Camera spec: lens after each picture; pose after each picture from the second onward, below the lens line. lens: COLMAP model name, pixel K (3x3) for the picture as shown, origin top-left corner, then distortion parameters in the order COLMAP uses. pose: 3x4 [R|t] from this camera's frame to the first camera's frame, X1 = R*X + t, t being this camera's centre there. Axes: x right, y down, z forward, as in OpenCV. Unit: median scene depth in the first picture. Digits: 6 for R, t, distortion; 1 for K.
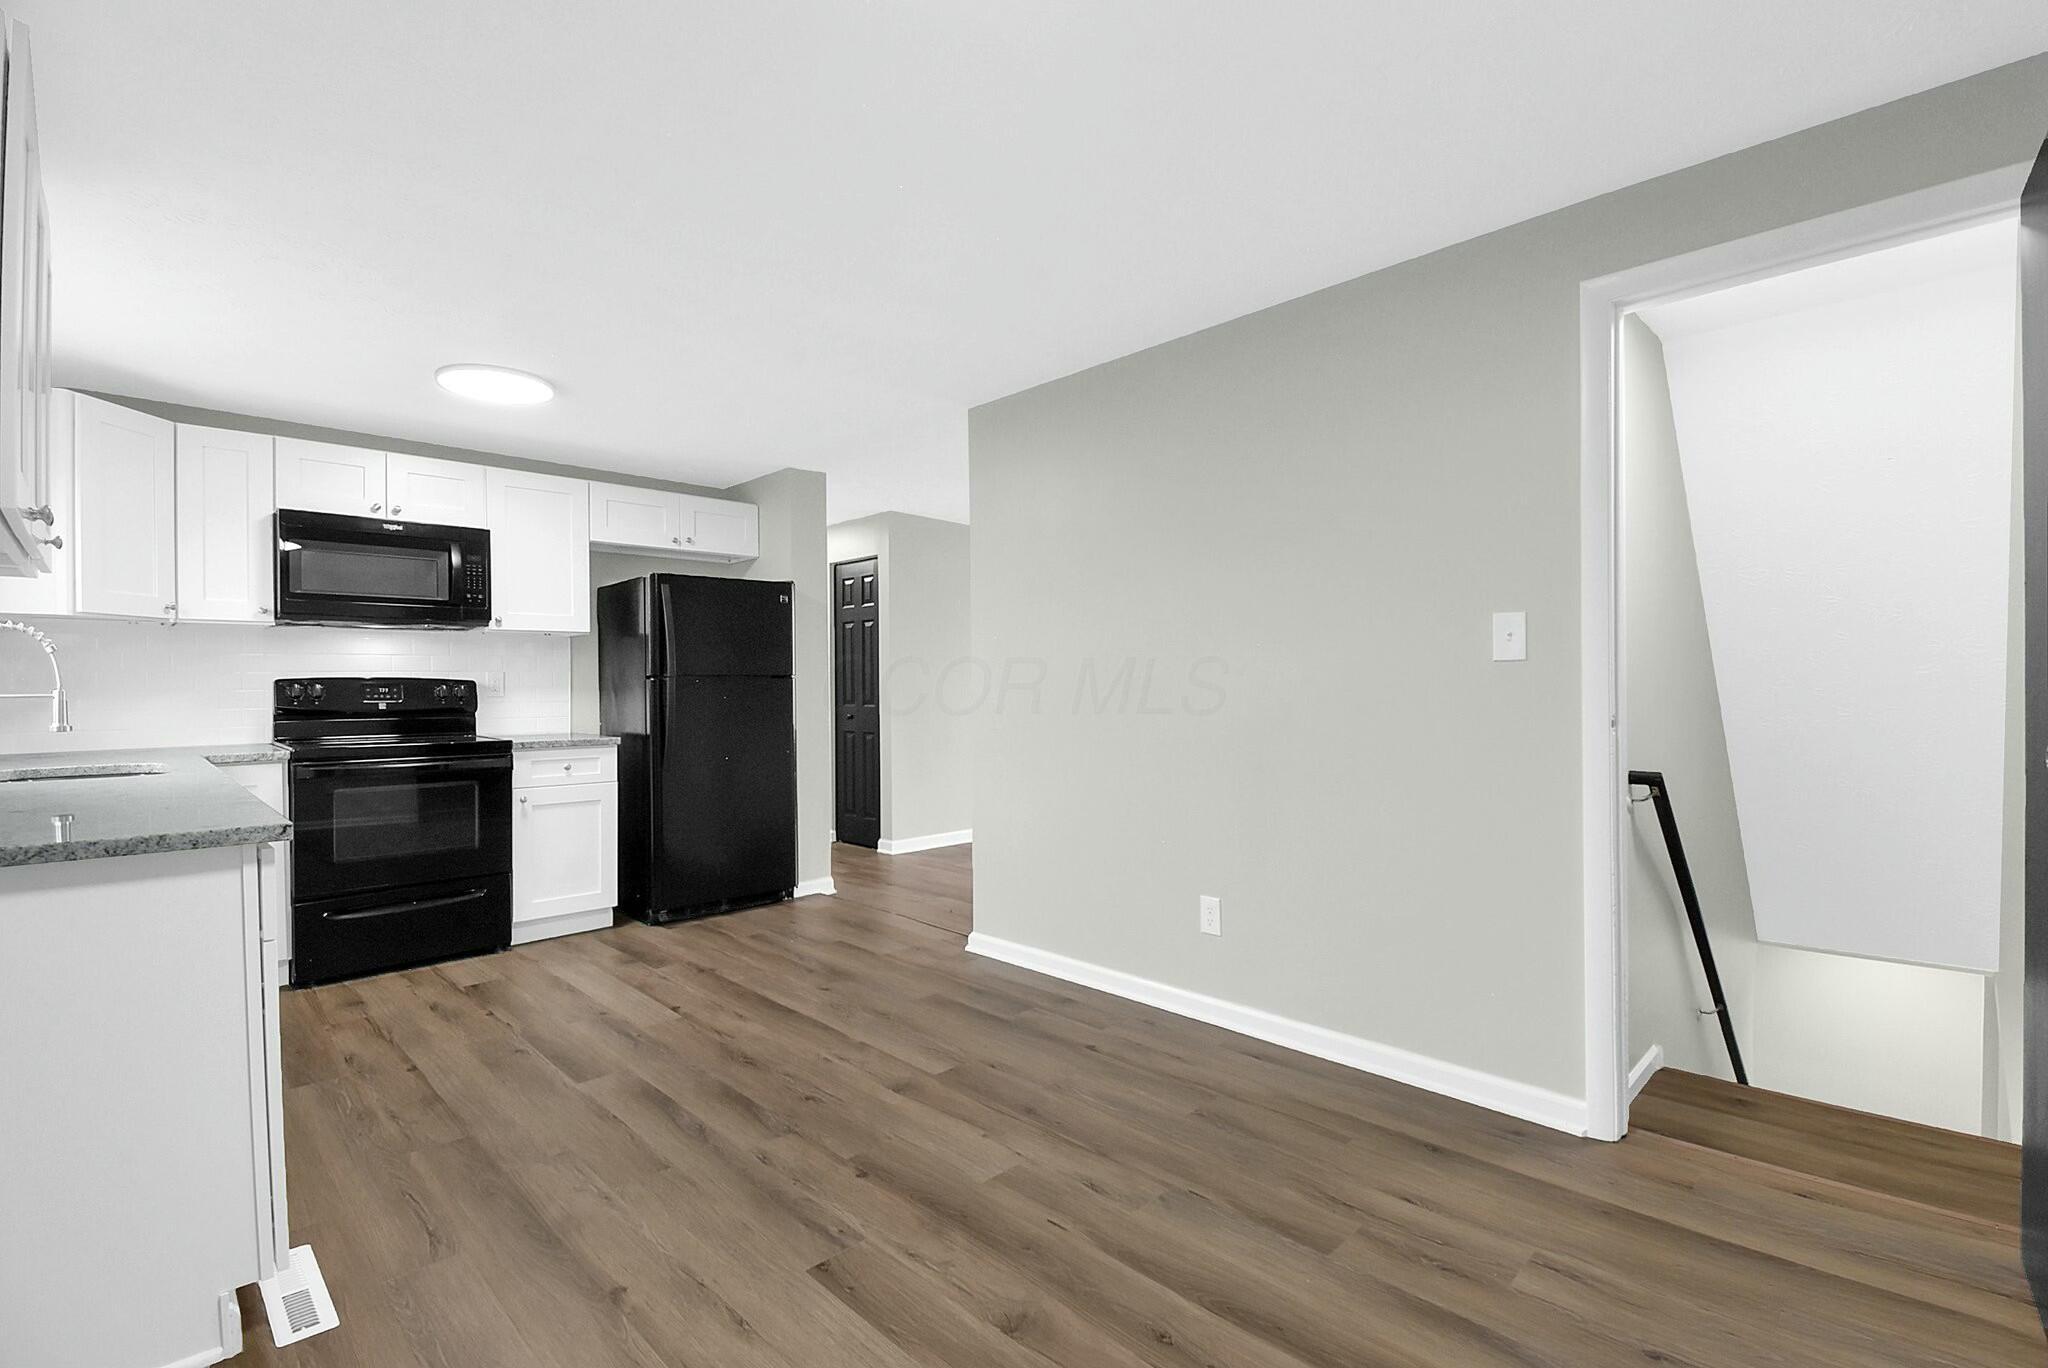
lens RADIAL K [[907.4, 0, 1055.8], [0, 907.4, 685.9], [0, 0, 1]] dist [0.000374, -0.016257]
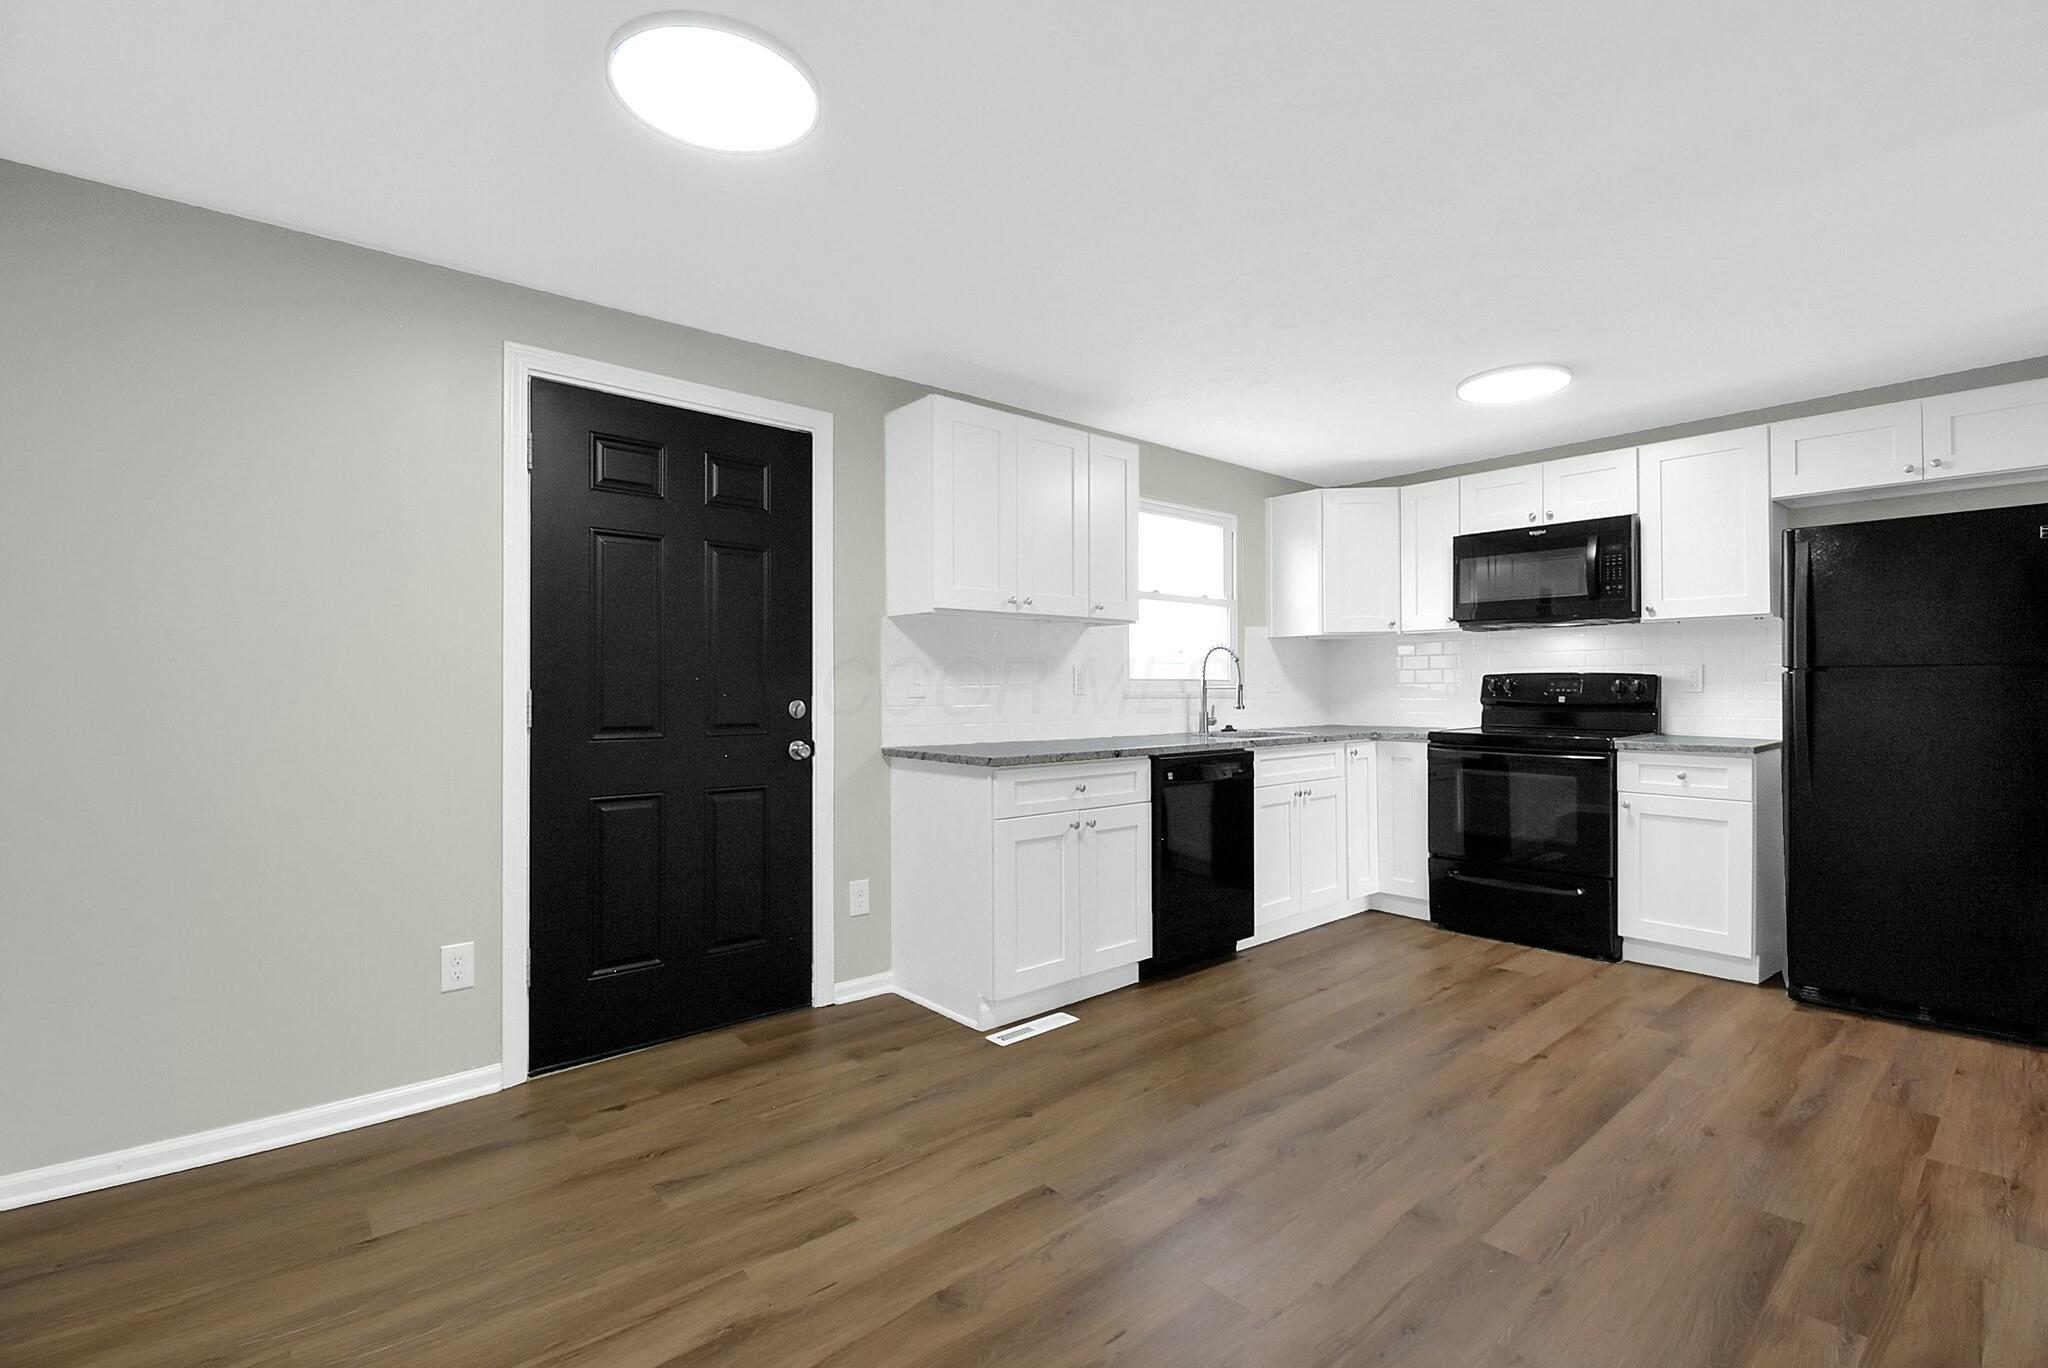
lens RADIAL K [[919.3, 0, 1008.7], [0, 919.3, 675.8], [0, 0, 1]] dist [0.000135, -0.018054]
pose [[-0.097605, -0.003590, -0.995219, 0.440138], [0.004007, 0.999984, -0.004000, -0.004403], [0.995217, -0.004378, -0.097589, 0.514815]]
